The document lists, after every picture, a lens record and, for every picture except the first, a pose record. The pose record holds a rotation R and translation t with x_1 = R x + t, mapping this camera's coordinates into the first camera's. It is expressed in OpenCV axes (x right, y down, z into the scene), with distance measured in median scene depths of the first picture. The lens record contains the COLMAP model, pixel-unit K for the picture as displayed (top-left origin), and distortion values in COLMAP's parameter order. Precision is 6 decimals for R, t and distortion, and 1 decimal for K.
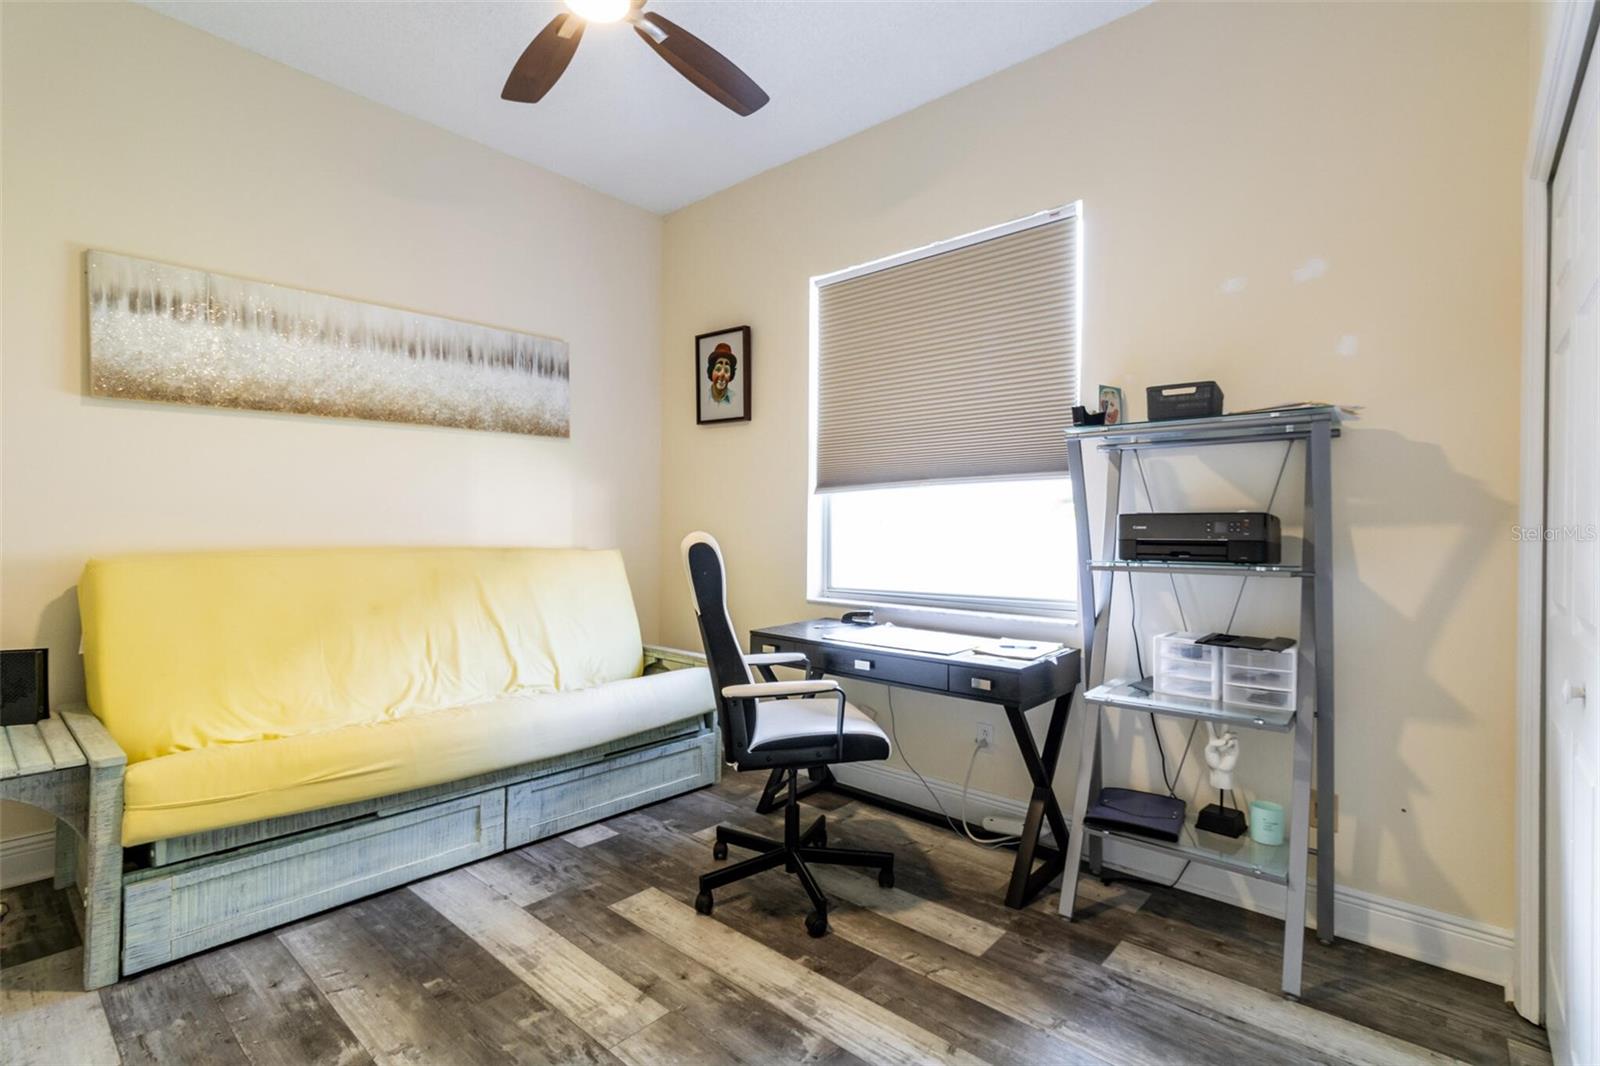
lens RADIAL K [[734.6, 0, 805.0], [0, 734.6, 532.2], [0, 0, 1]] dist [0.002782, 0.000128]
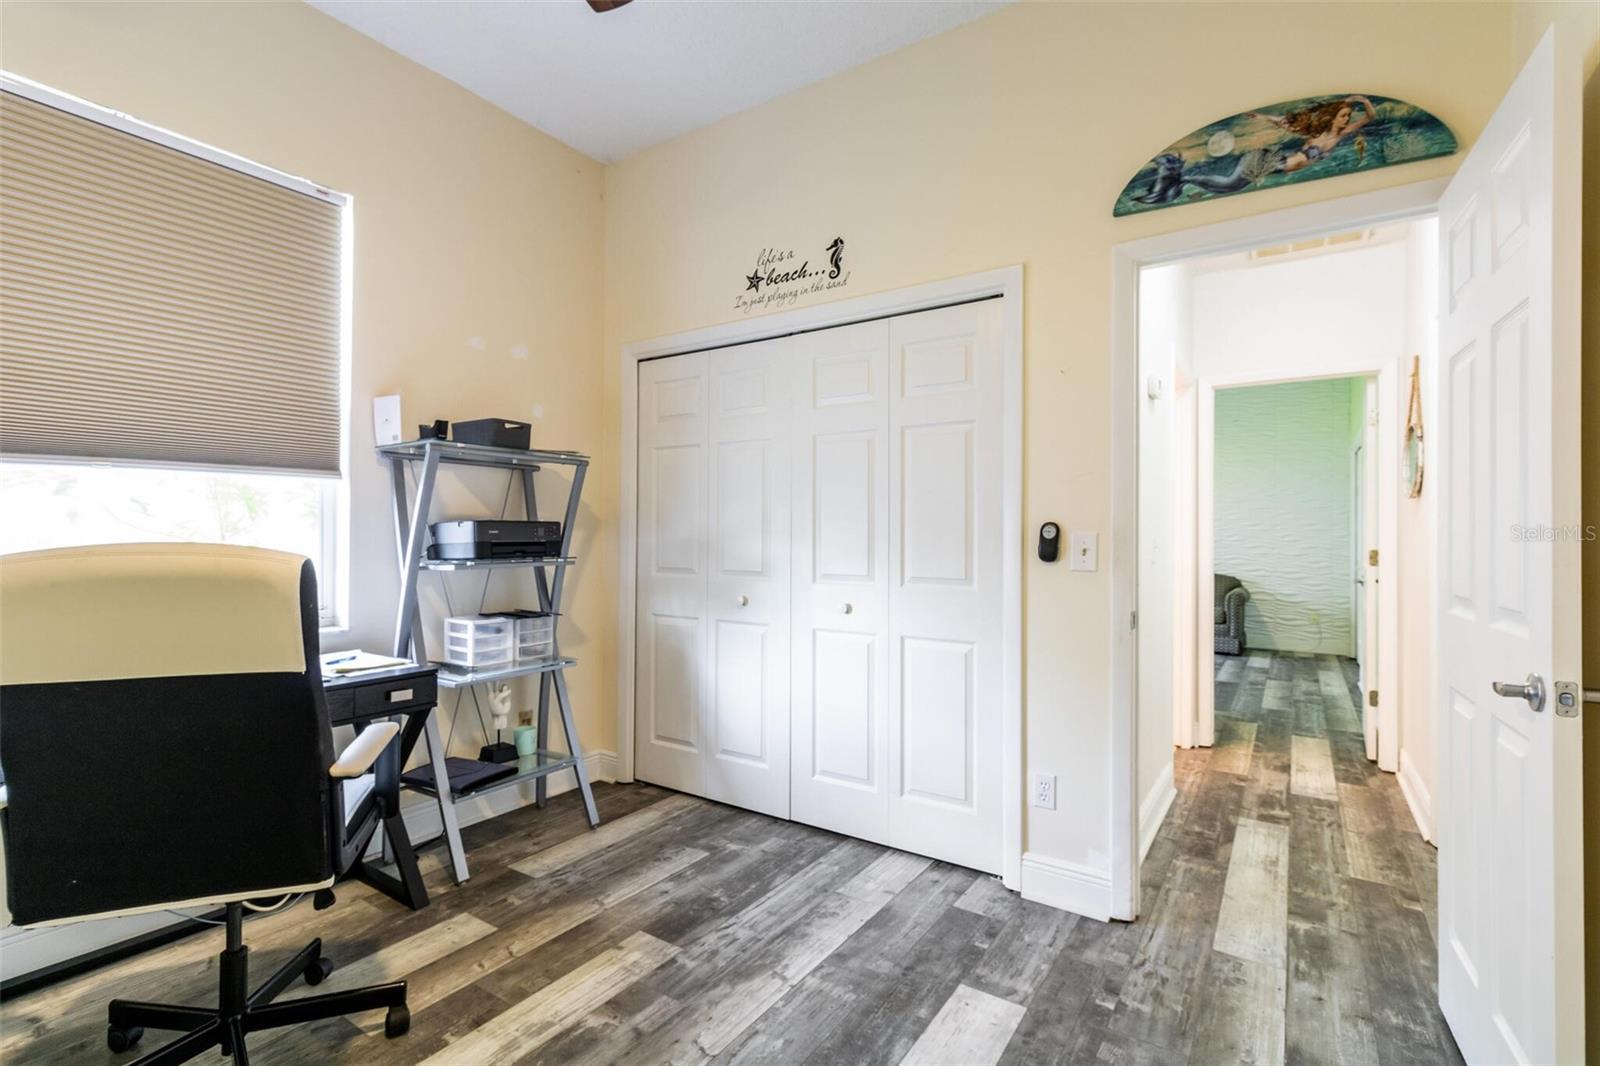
lens RADIAL K [[734.6, 0, 804.1], [0, 734.6, 531.8], [0, 0, 1]] dist [0.002782, 0.000128]
pose [[-0.125106, -0.006030, 0.992125, -0.888922], [-0.004521, 0.999975, 0.005507, -0.016322], [-0.992133, -0.003796, -0.125130, 0.688246]]
